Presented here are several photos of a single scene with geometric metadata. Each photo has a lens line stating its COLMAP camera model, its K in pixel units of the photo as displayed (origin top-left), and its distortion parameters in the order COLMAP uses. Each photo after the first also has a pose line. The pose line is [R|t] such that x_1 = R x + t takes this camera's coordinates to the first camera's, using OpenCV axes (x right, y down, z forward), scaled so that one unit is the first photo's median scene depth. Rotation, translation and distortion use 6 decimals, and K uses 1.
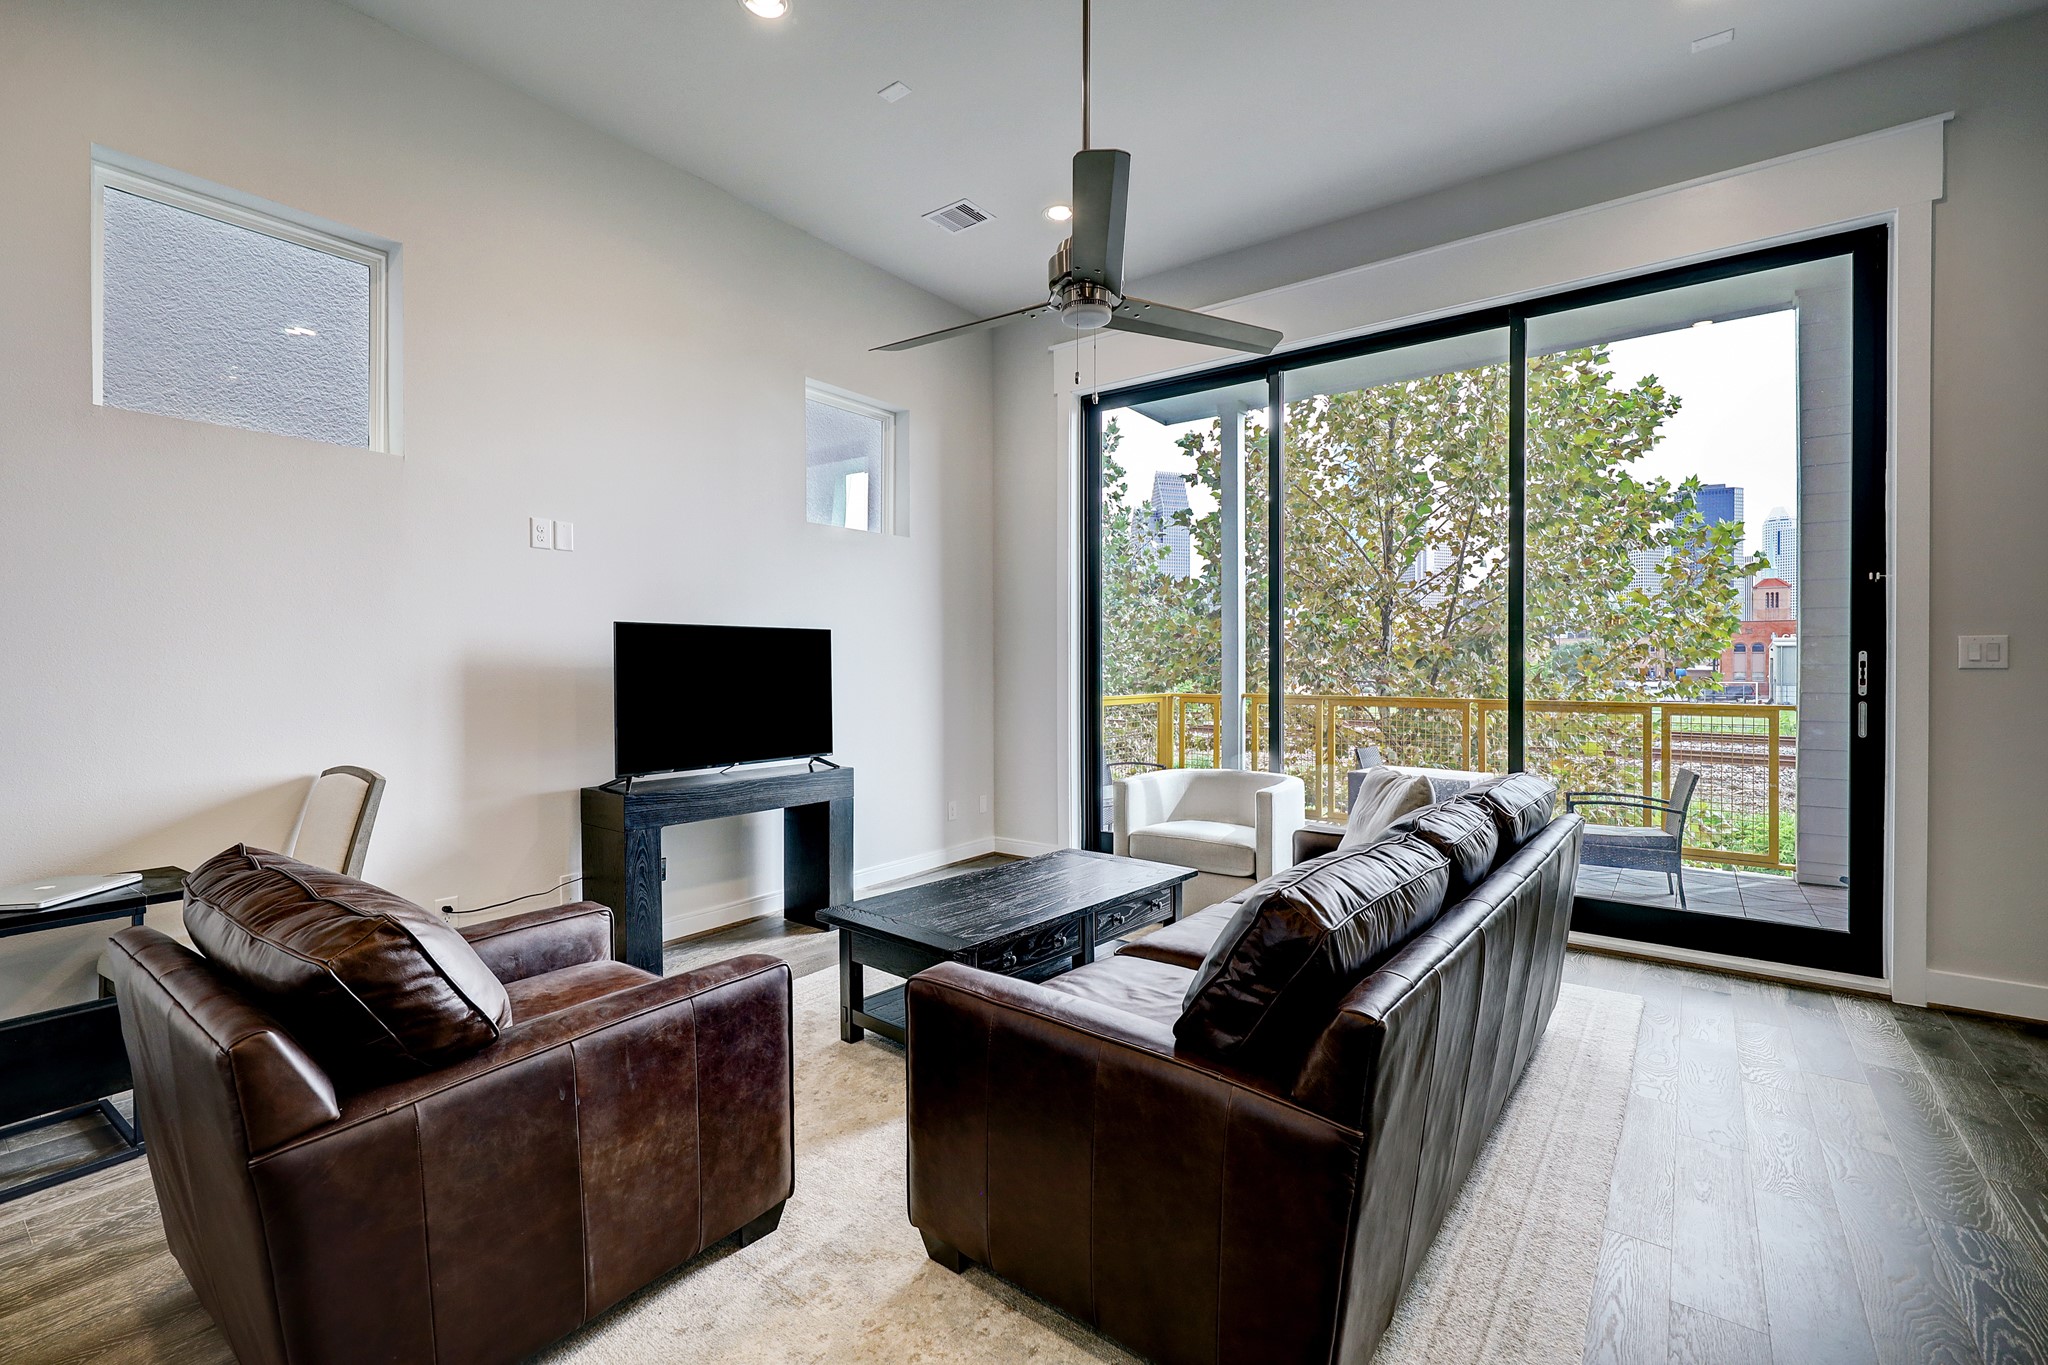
lens RADIAL K [[904.9, 0, 1017.2], [0, 904.9, 668.0], [0, 0, 1]] dist [-0.003193, 0.000455]
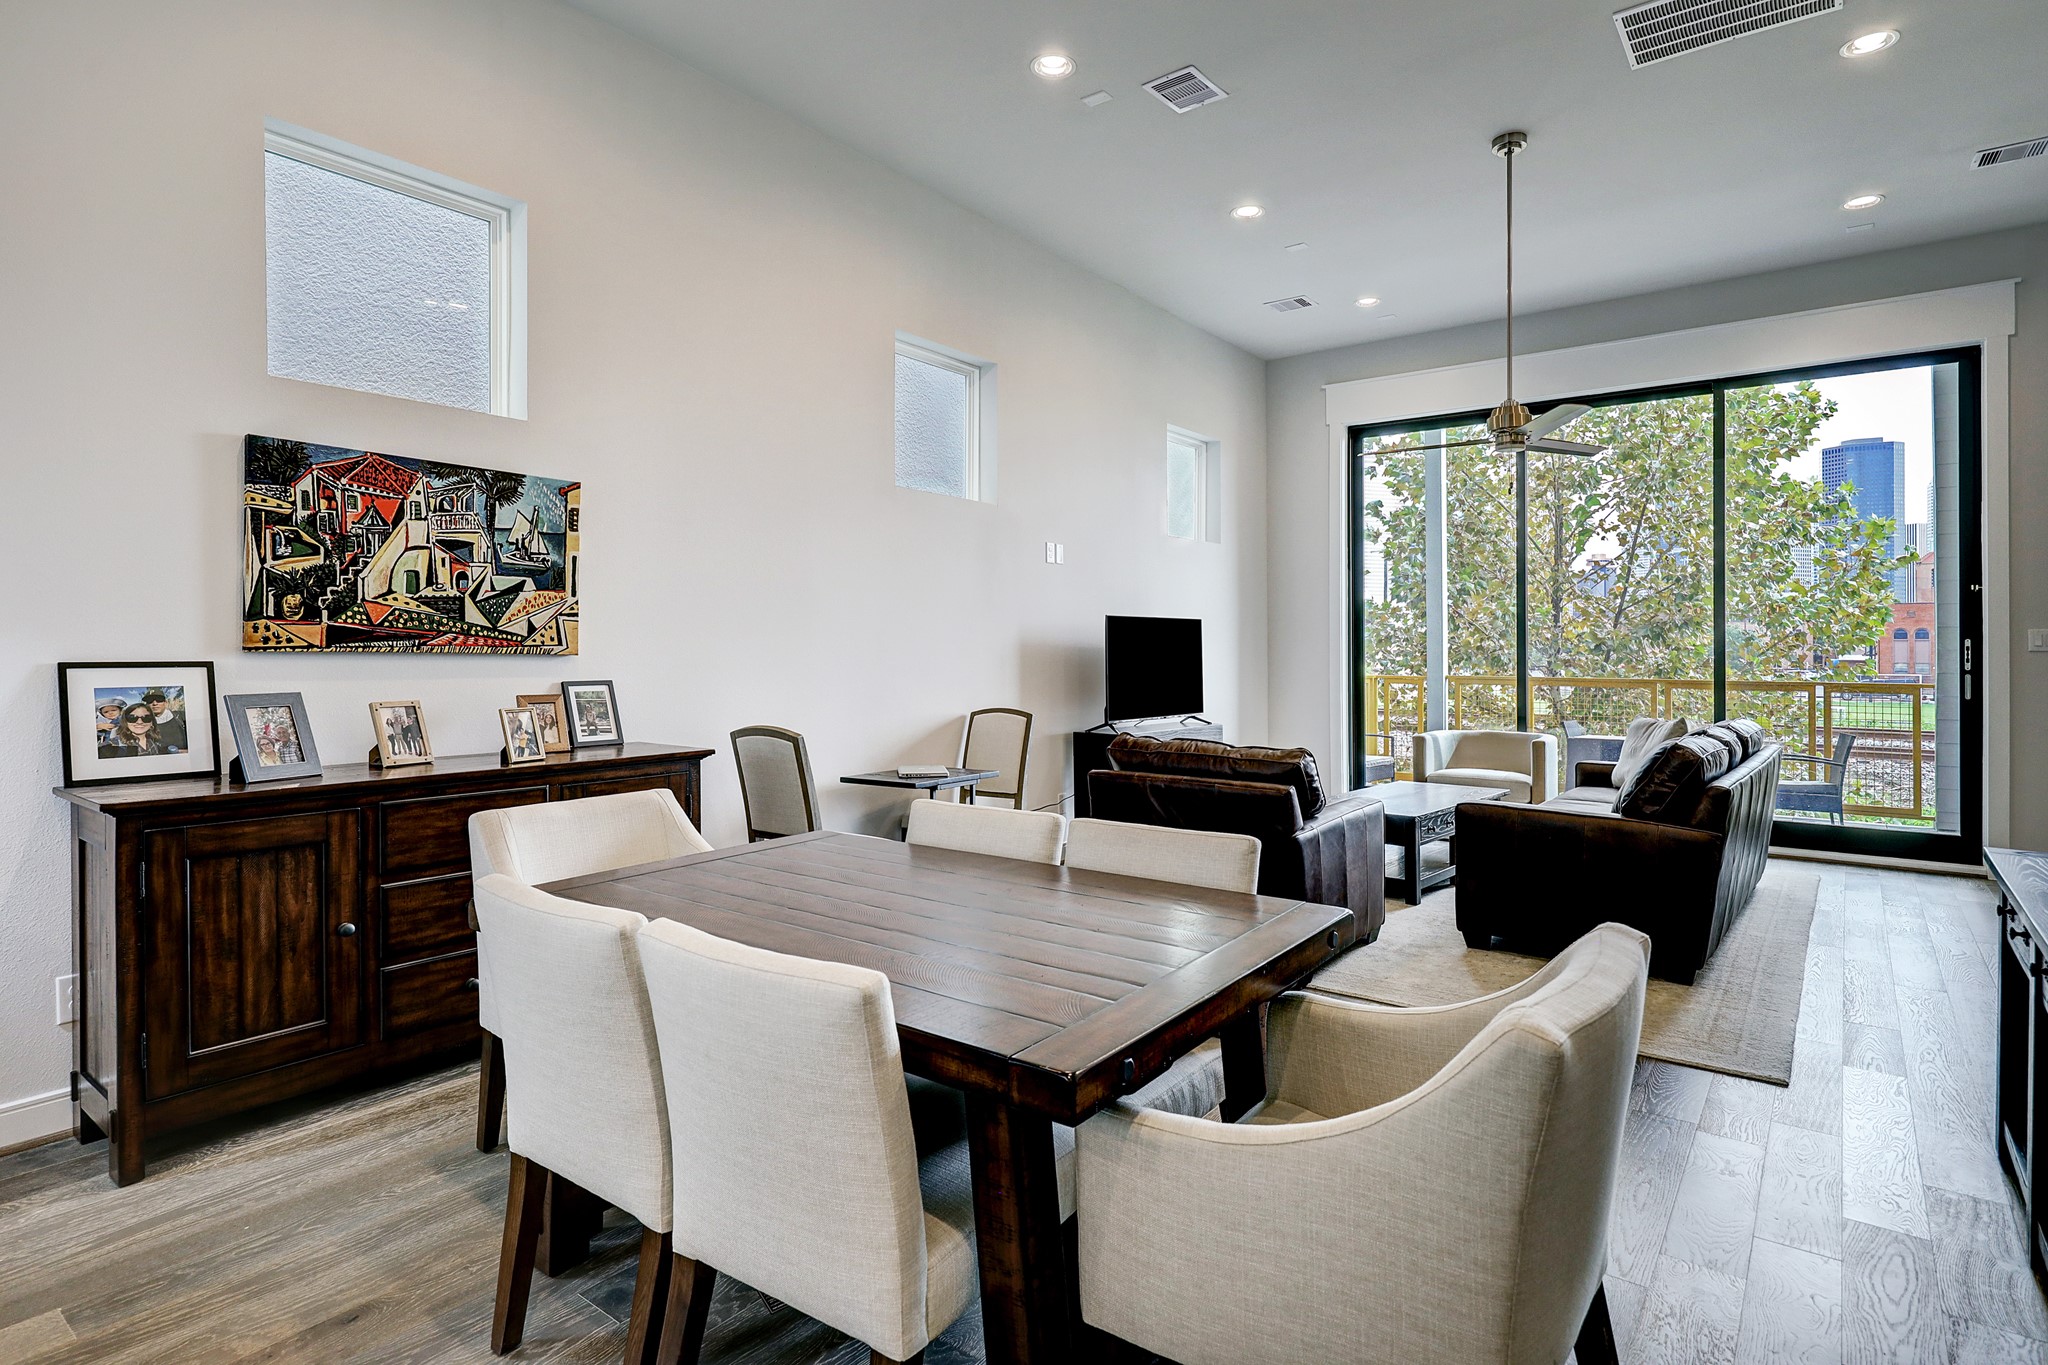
lens RADIAL K [[1076.2, 0, 1052.5], [0, 1076.2, 638.4], [0, 0, 1]] dist [-0.004742, -0.003940]
pose [[0.999975, 0.004965, 0.004971, -0.332613], [-0.004891, 0.999879, -0.014800, 0.007779], [-0.005044, 0.014775, 0.999878, -0.437950]]
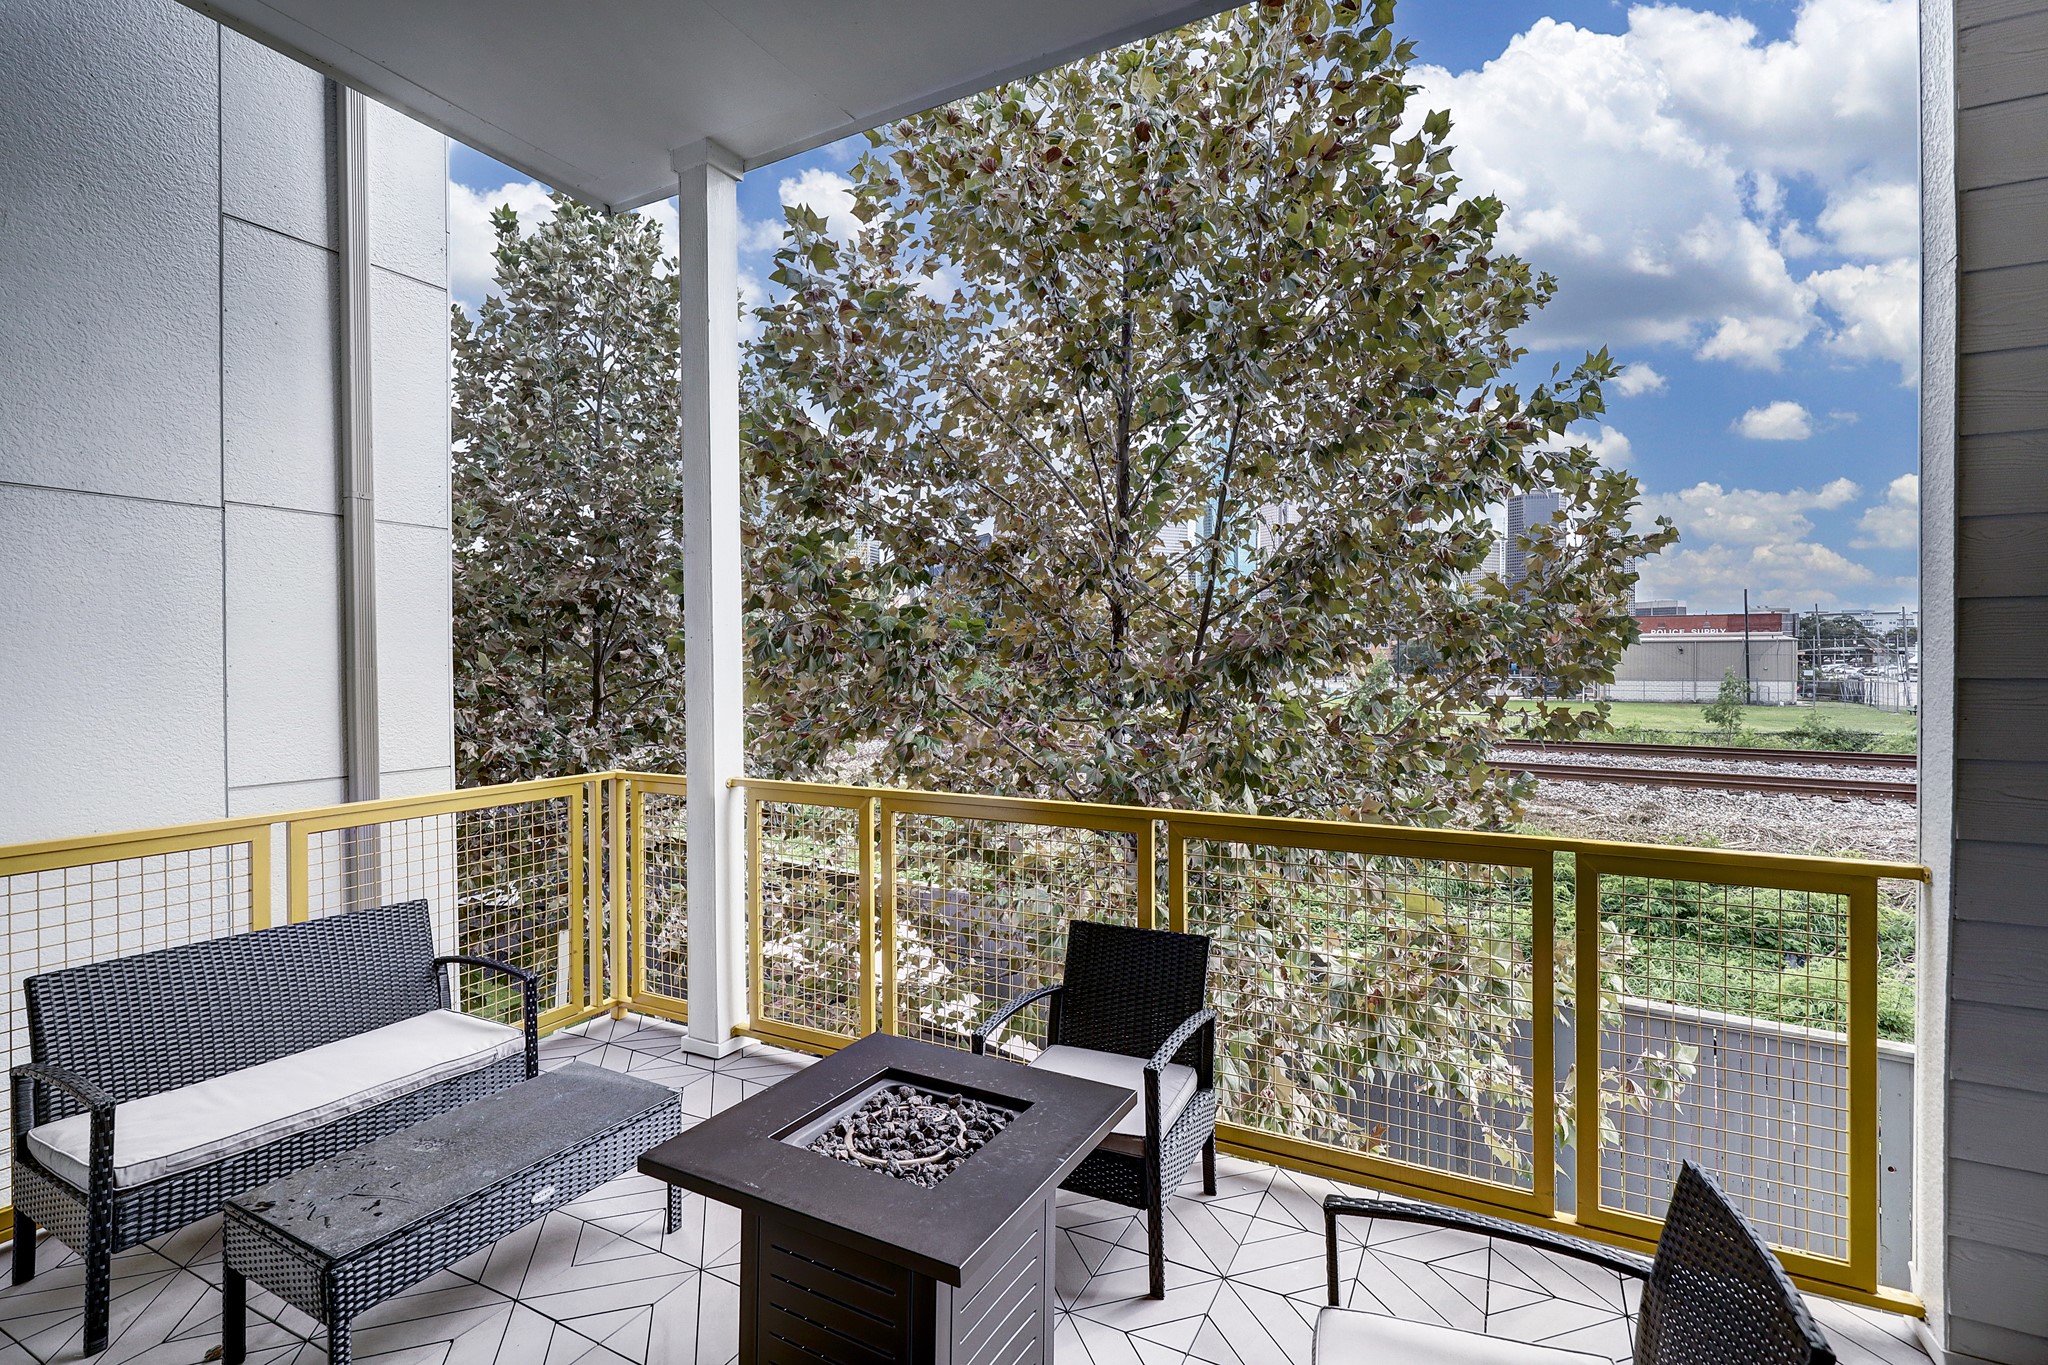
lens RADIAL K [[947.3, 0, 1038.4], [0, 947.3, 652.4], [0, 0, 1]] dist [0.003428, 0.000084]
pose [[0.985628, -0.000006, 0.168928, 0.465708], [0.001340, 0.999969, -0.007784, -0.047014], [-0.168922, 0.007899, 0.985598, 0.713847]]
